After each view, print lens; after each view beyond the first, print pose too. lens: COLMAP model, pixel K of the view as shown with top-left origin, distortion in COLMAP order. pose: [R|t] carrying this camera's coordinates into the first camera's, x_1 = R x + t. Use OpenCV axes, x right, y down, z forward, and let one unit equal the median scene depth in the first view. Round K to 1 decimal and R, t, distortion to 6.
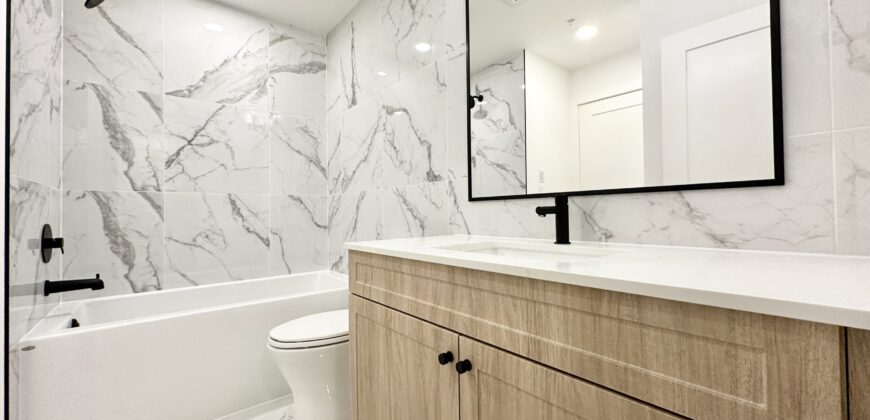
lens RADIAL K [[340.0, 0, 436.3], [0, 340.0, 210.4], [0, 0, 1]] dist [-0.001633, -0.000181]
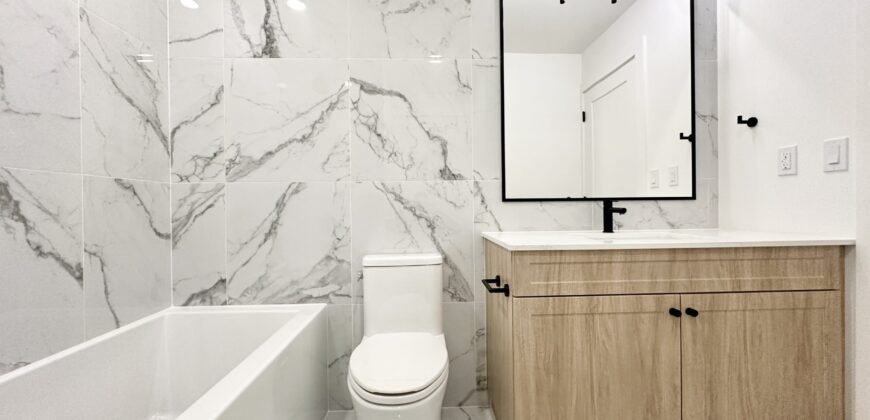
lens RADIAL K [[340.0, 0, 433.3], [0, 340.0, 211.2], [0, 0, 1]] dist [-0.001633, -0.000181]
pose [[0.616703, -0.000006, 0.787196, -0.785971], [-0.004897, 0.999981, 0.003844, 0.001222], [-0.787181, -0.006226, 0.616691, 0.416427]]
